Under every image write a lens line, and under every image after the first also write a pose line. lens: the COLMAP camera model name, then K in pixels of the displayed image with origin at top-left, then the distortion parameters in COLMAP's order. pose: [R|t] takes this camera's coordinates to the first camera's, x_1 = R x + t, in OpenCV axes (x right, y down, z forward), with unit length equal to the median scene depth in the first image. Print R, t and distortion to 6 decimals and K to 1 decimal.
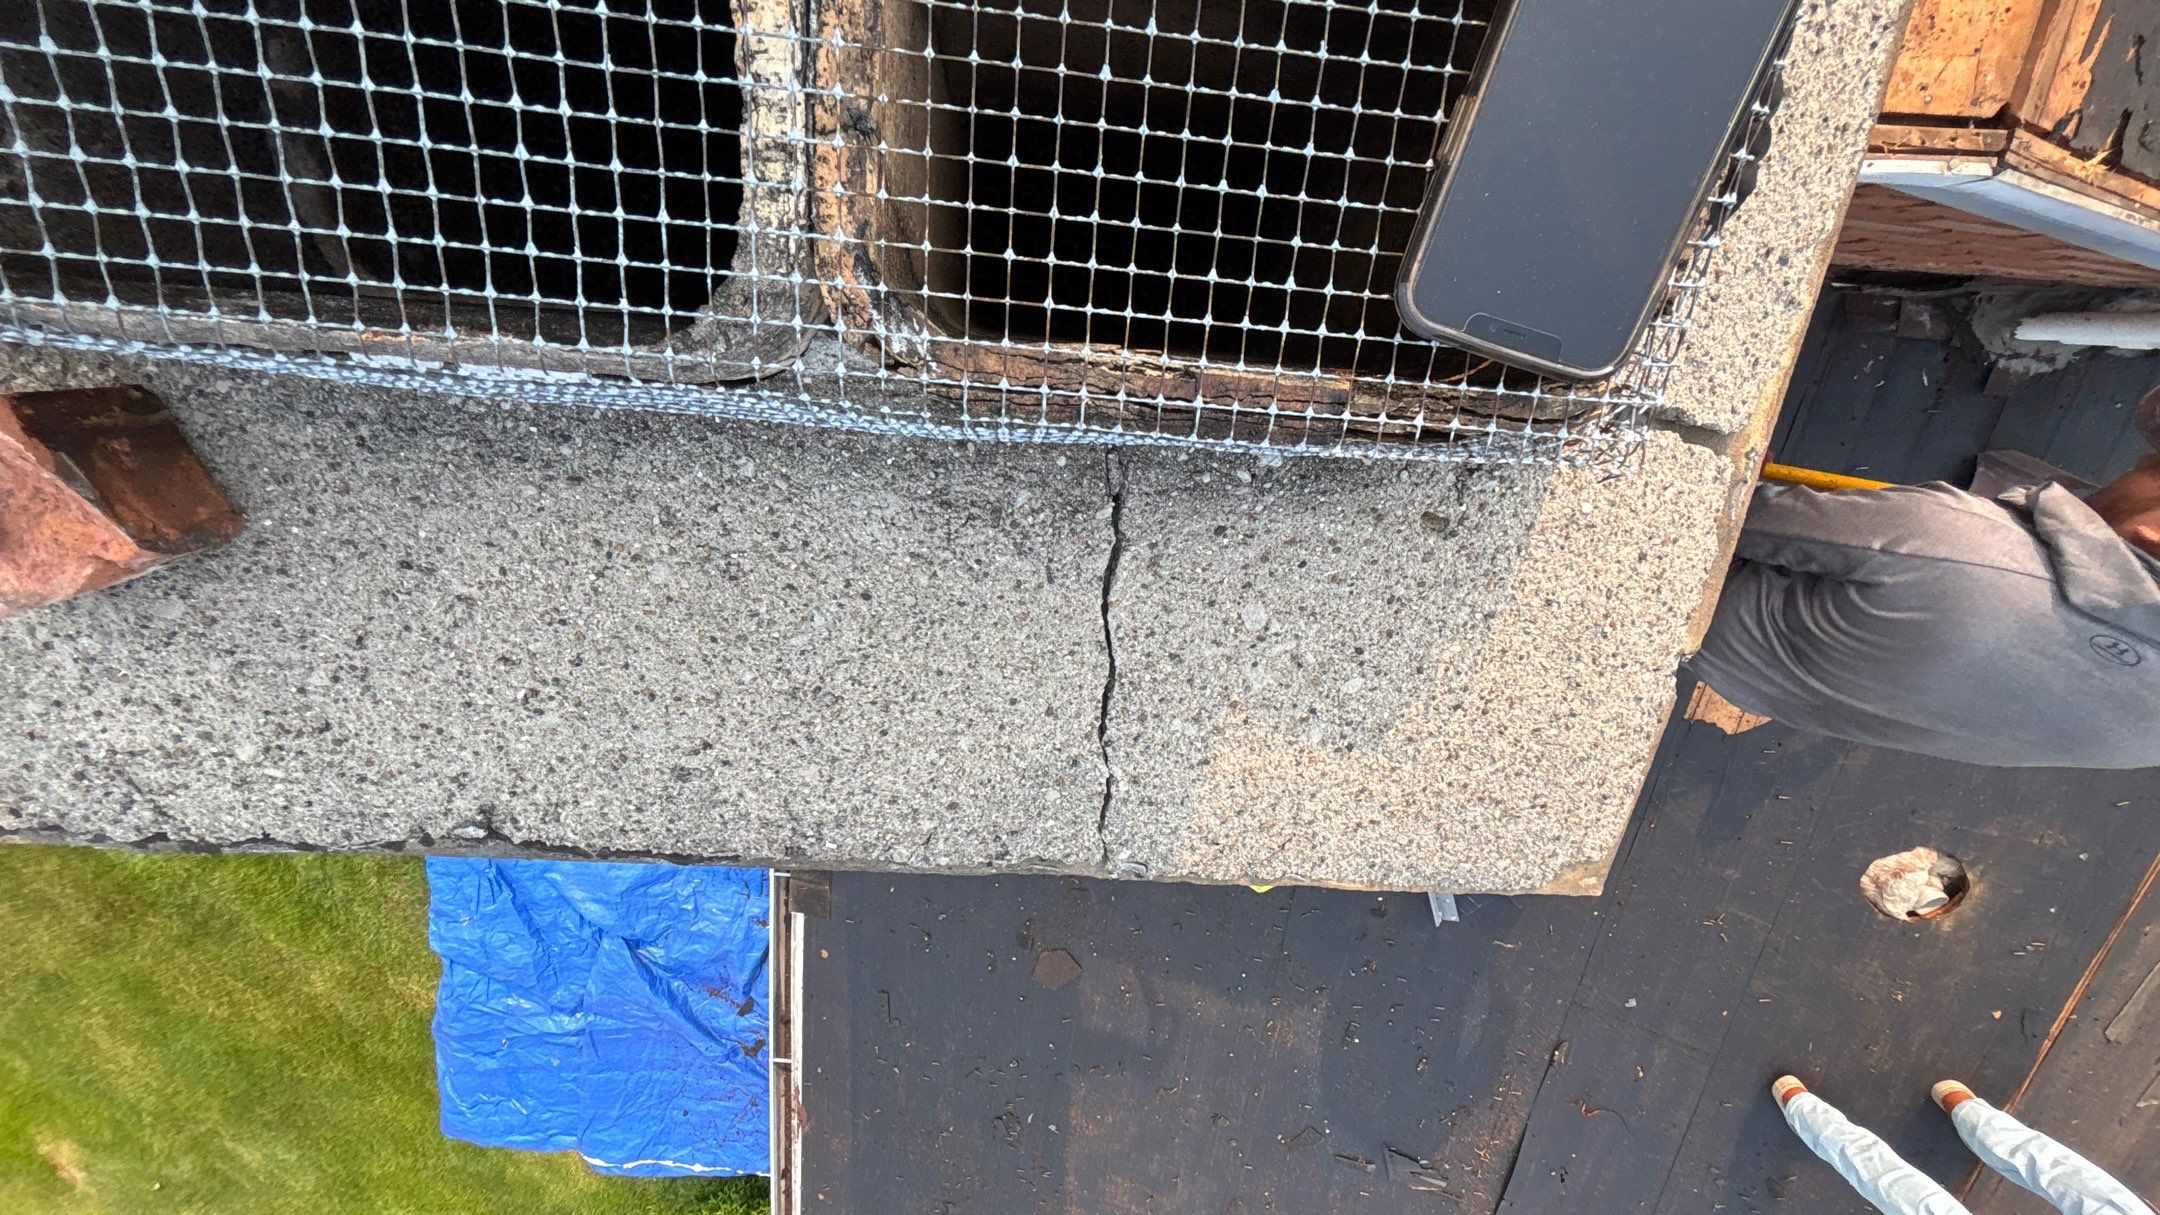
lens RADIAL K [[858.3, 0, 1080.0], [0, 858.3, 607.5], [0, 0, 1]] dist [0.000687, 0.000297]
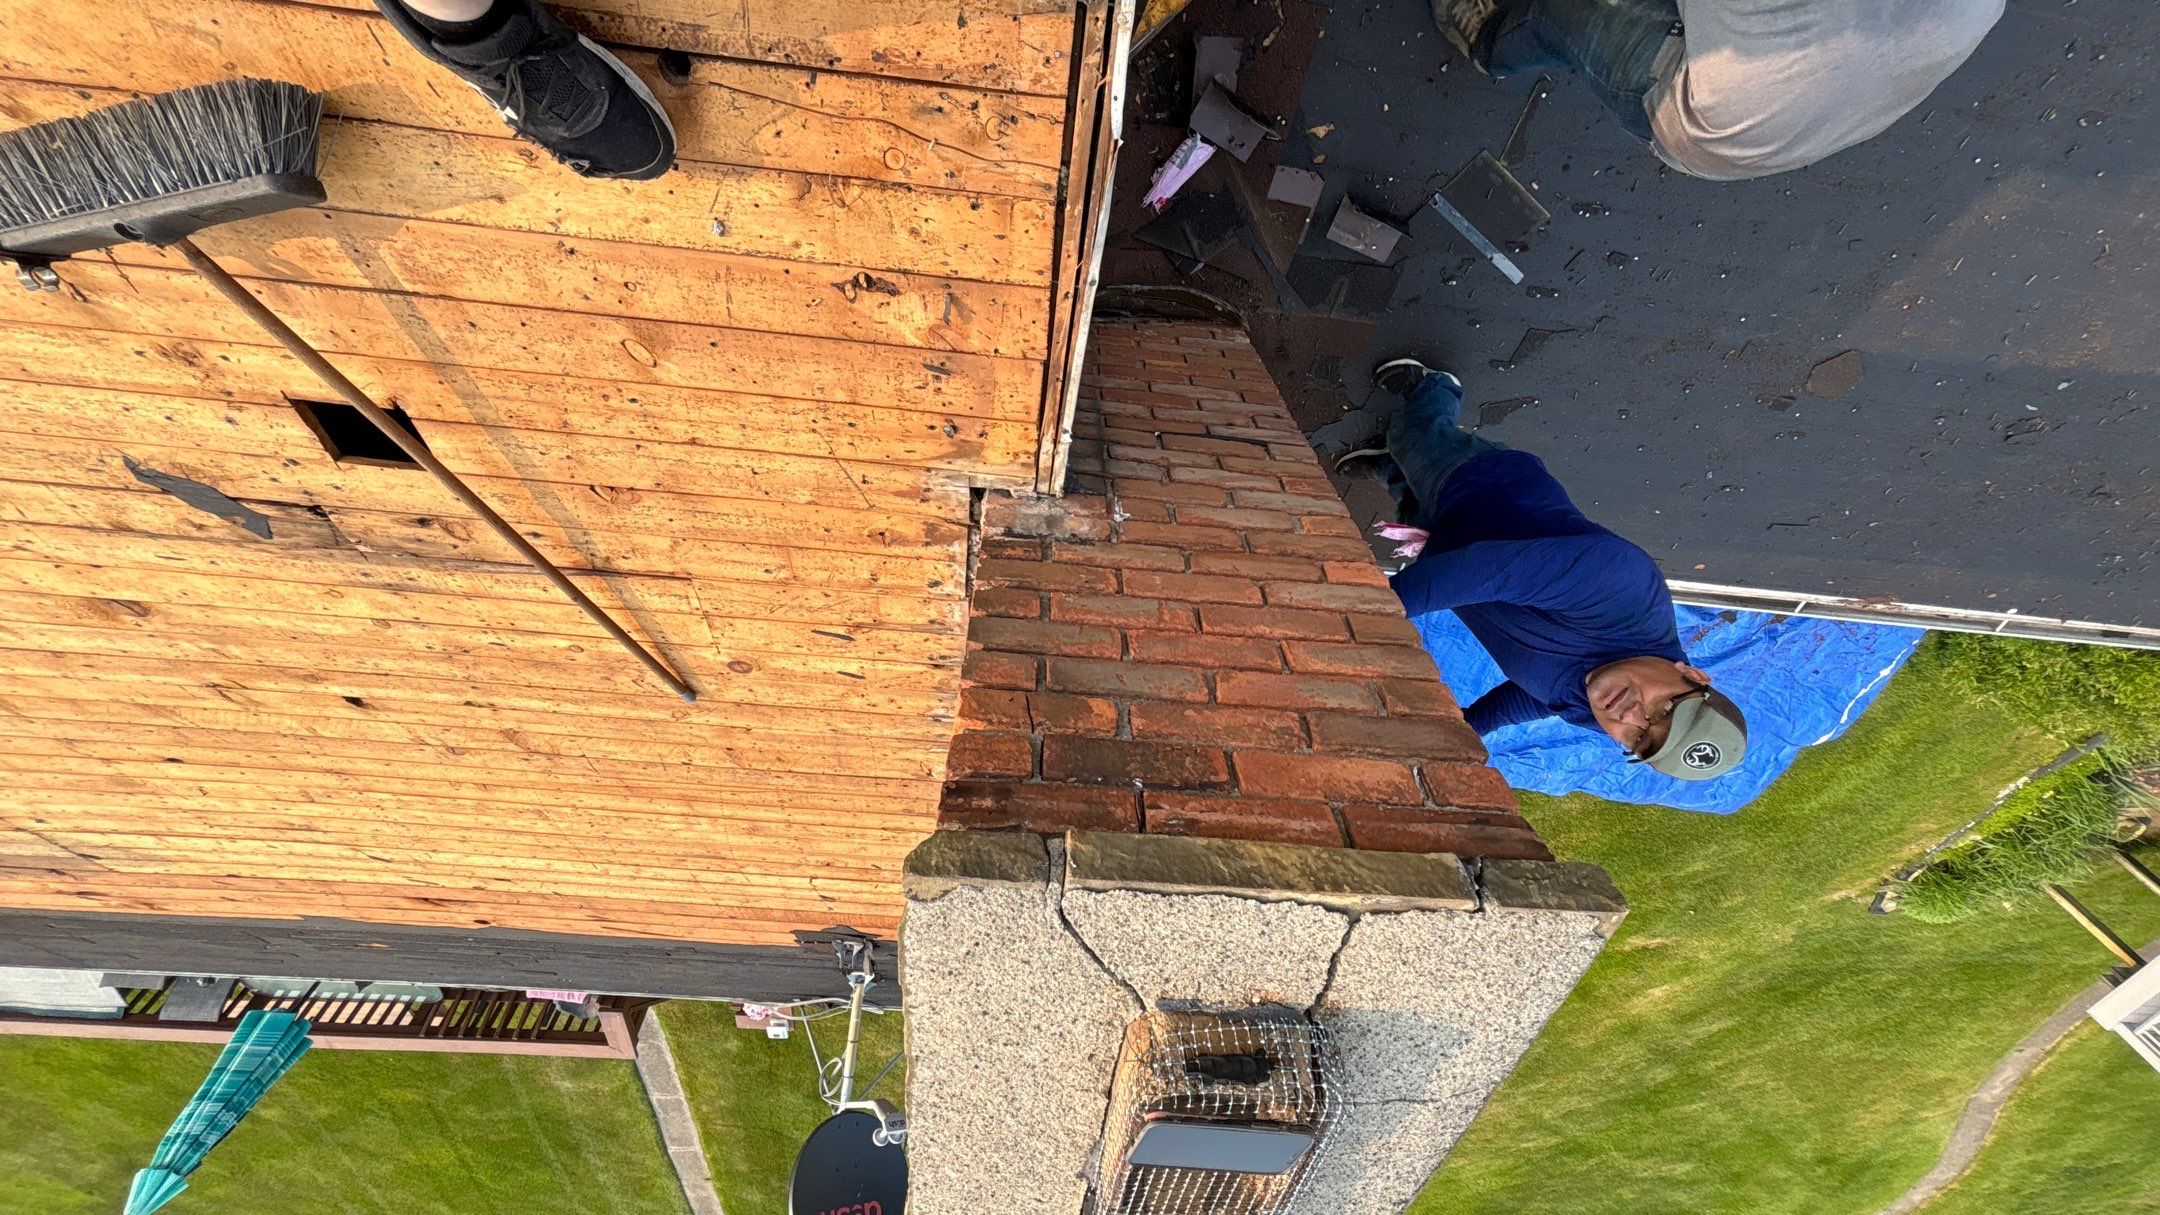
lens RADIAL K [[880.4, 0, 1080.0], [0, 880.4, 607.5], [0, 0, 1]] dist [-0.000851, -0.000131]
pose [[0.007487, -0.769422, -0.638696, 2.415867], [0.954549, 0.195816, -0.224705, -0.462612], [0.297960, -0.607985, 0.735917, -0.238844]]
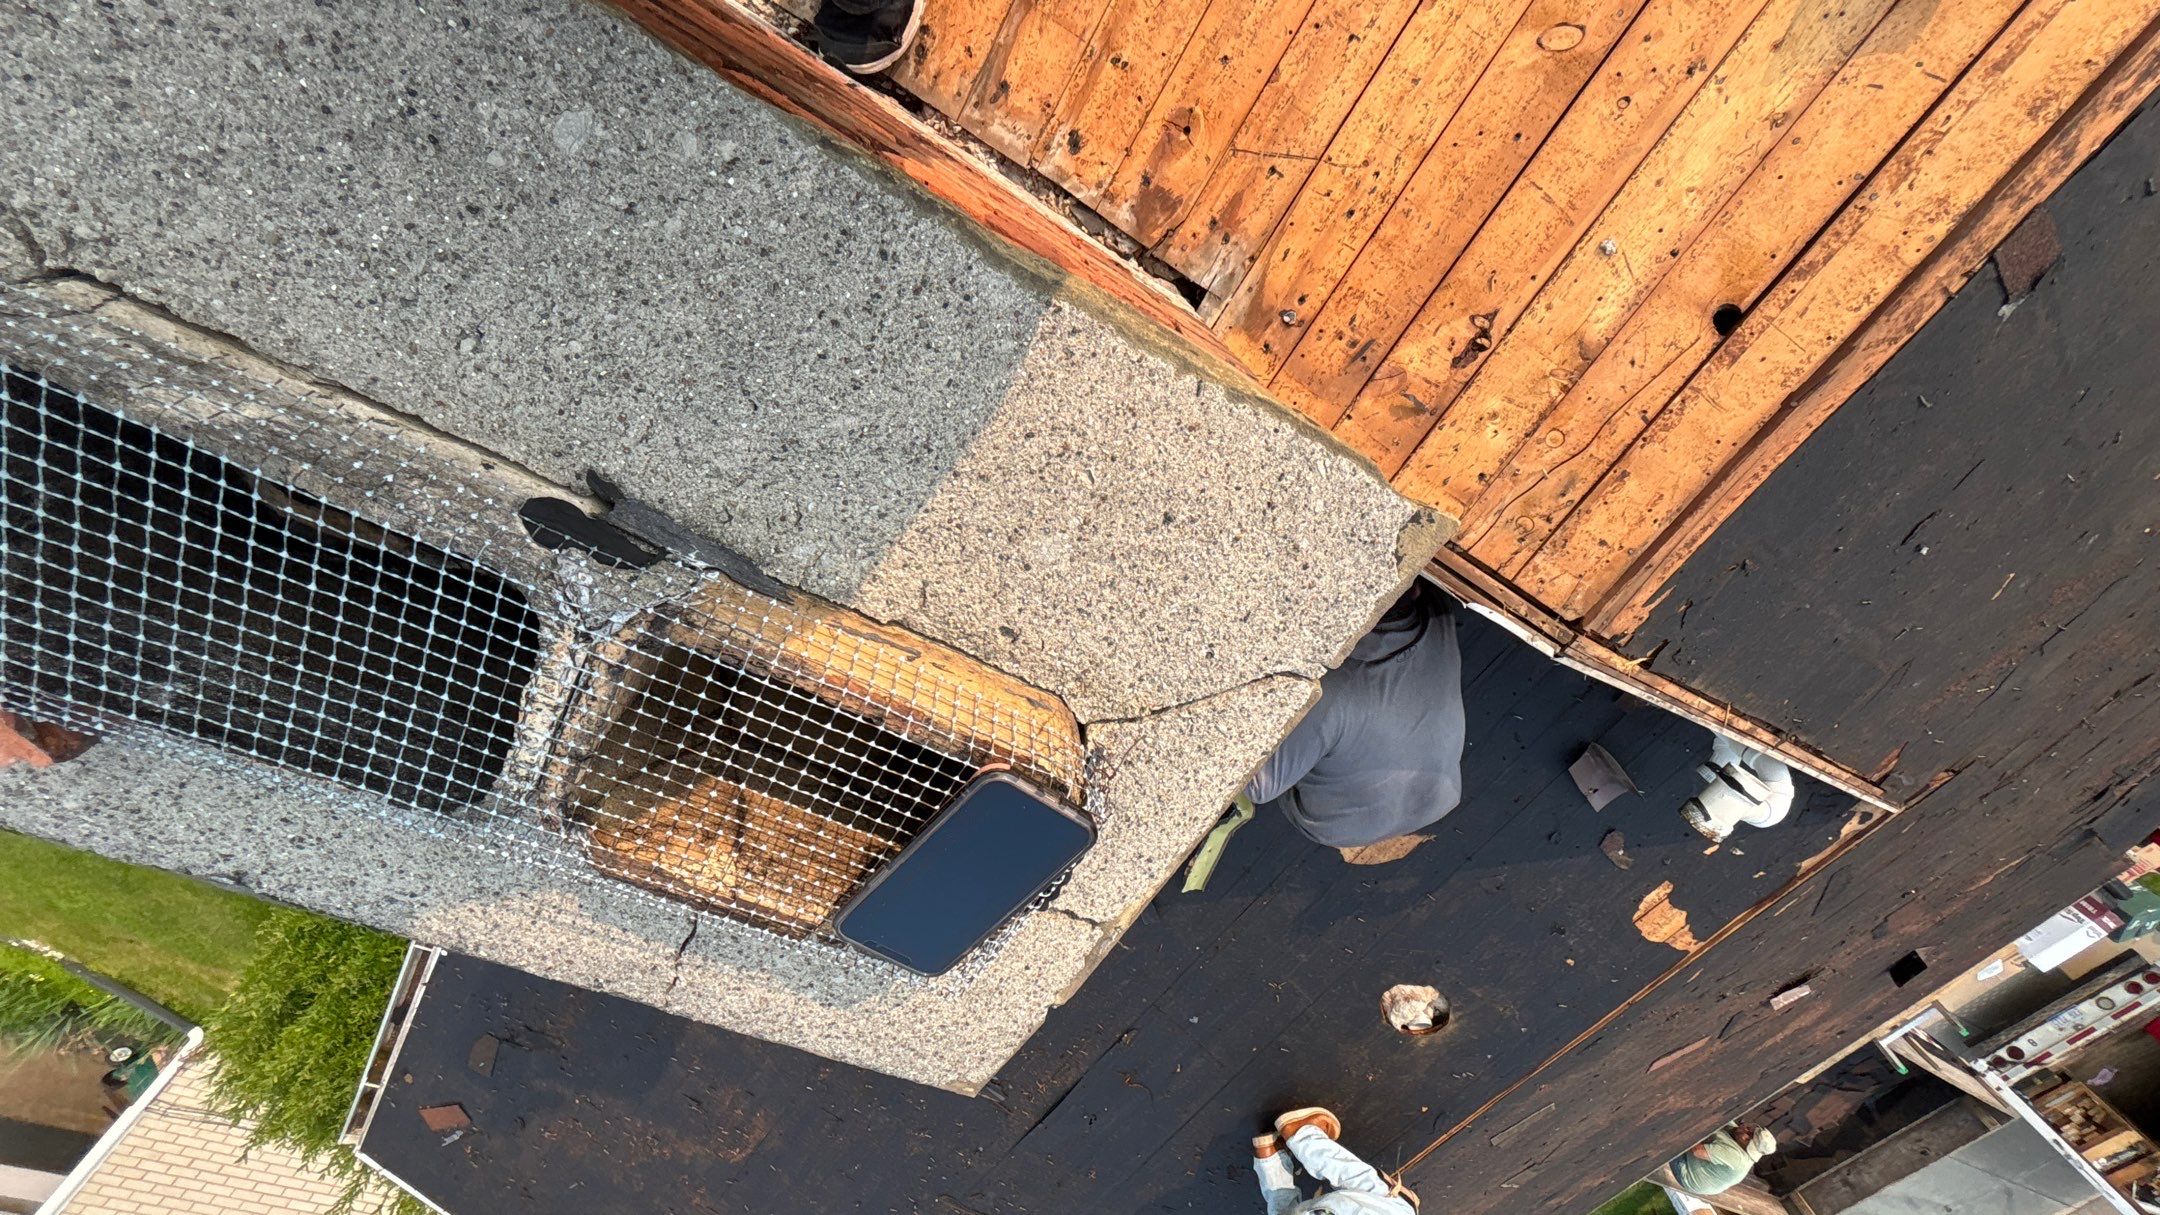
lens RADIAL K [[870.1, 0, 1087.6], [0, 870.1, 601.7], [0, 0, 1]] dist [0.008238, -0.003730]
pose [[0.904086, 0.379842, 0.195829, 0.141481], [-0.405369, 0.907318, 0.111581, -0.922721], [-0.135296, -0.180262, 0.974269, -0.550900]]
